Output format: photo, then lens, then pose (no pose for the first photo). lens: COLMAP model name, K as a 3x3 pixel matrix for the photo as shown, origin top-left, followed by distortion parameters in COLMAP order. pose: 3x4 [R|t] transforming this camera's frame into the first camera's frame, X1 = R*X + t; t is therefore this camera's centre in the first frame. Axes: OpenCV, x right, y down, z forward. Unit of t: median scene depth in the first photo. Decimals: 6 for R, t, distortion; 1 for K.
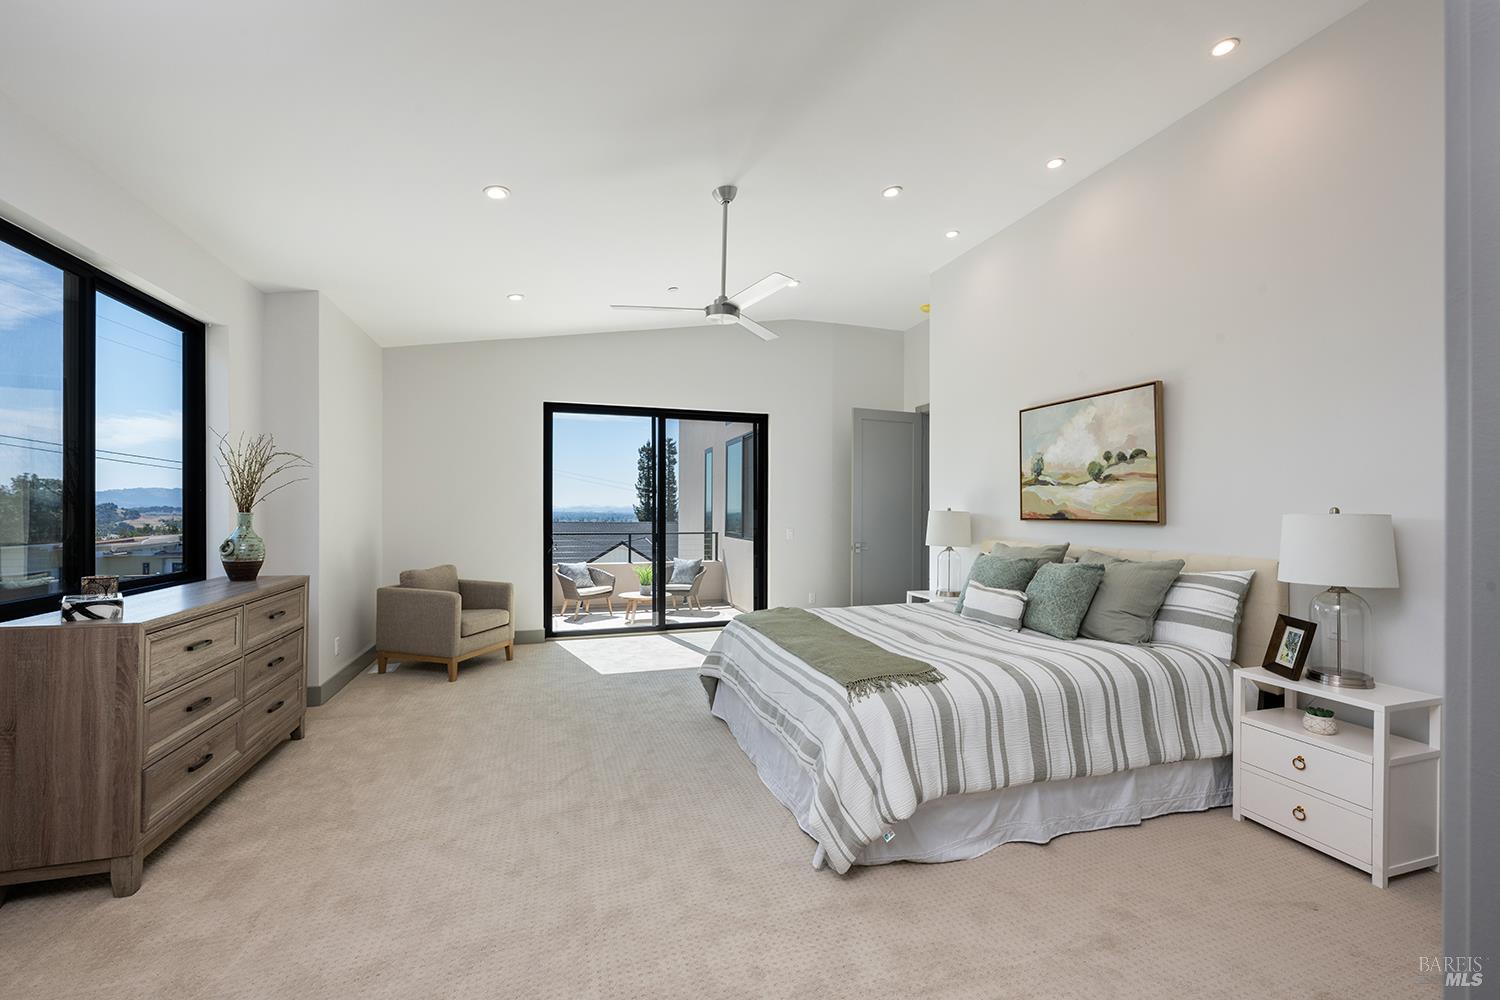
lens RADIAL K [[598.1, 0, 750.8], [0, 598.1, 505.3], [0, 0, 1]] dist [-0.001178, -0.000409]
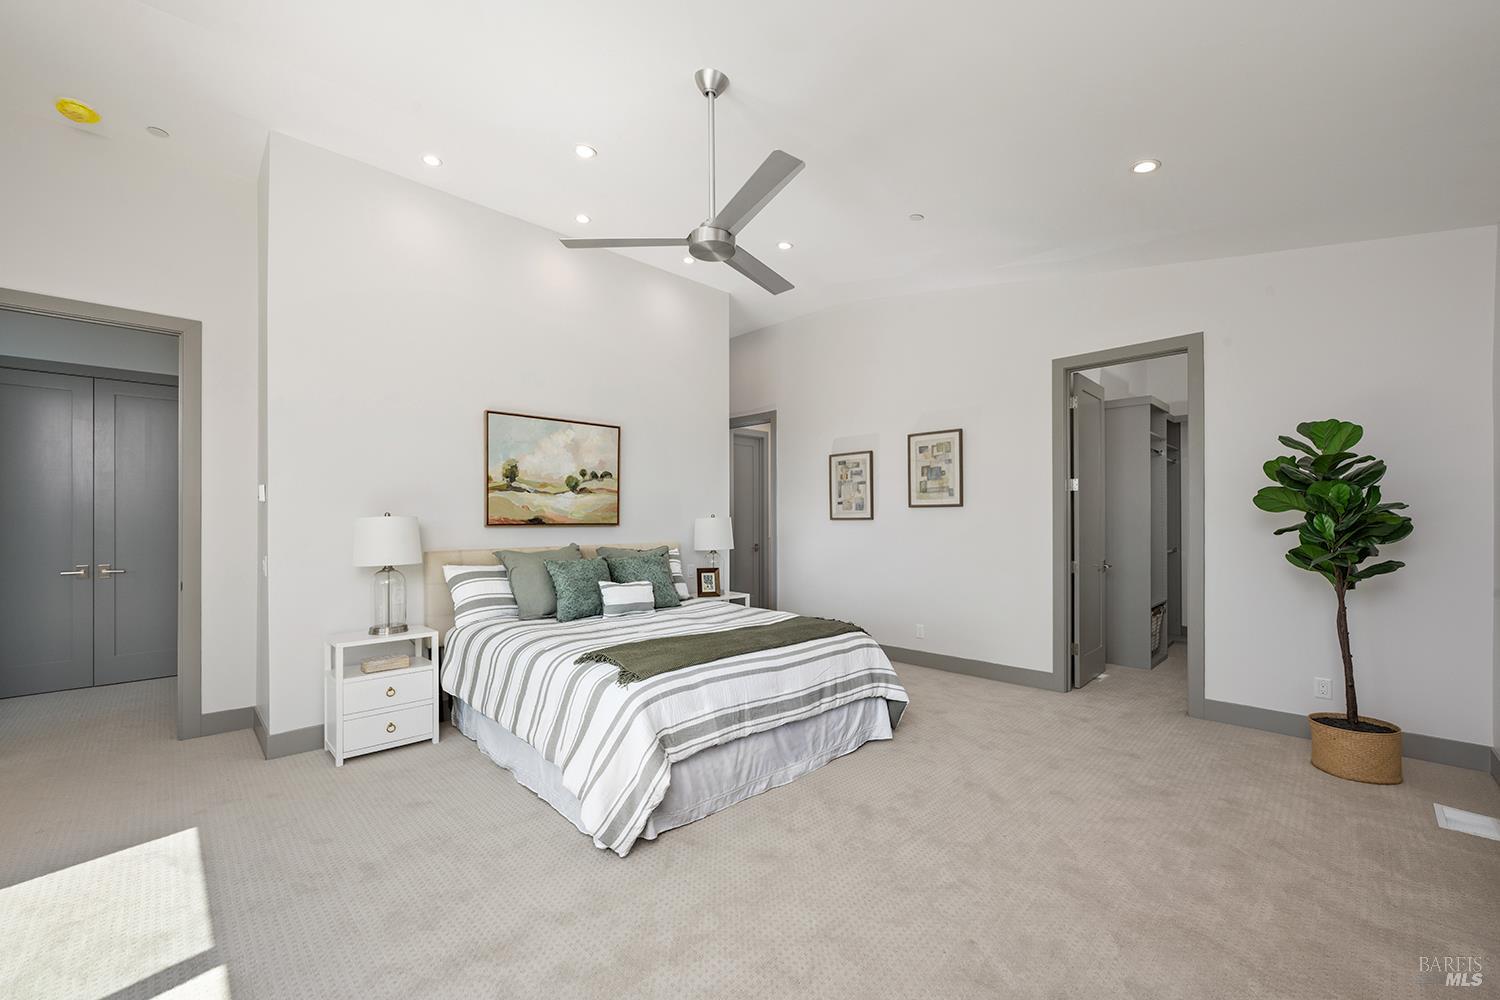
lens RADIAL K [[598.1, 0, 754.5], [0, 598.1, 512.9], [0, 0, 1]] dist [-0.001178, -0.000409]
pose [[-0.450975, 0.008122, 0.892500, -0.682040], [-0.002964, 0.999939, -0.010597, 0.014299], [-0.892532, -0.007424, -0.450923, 1.217633]]
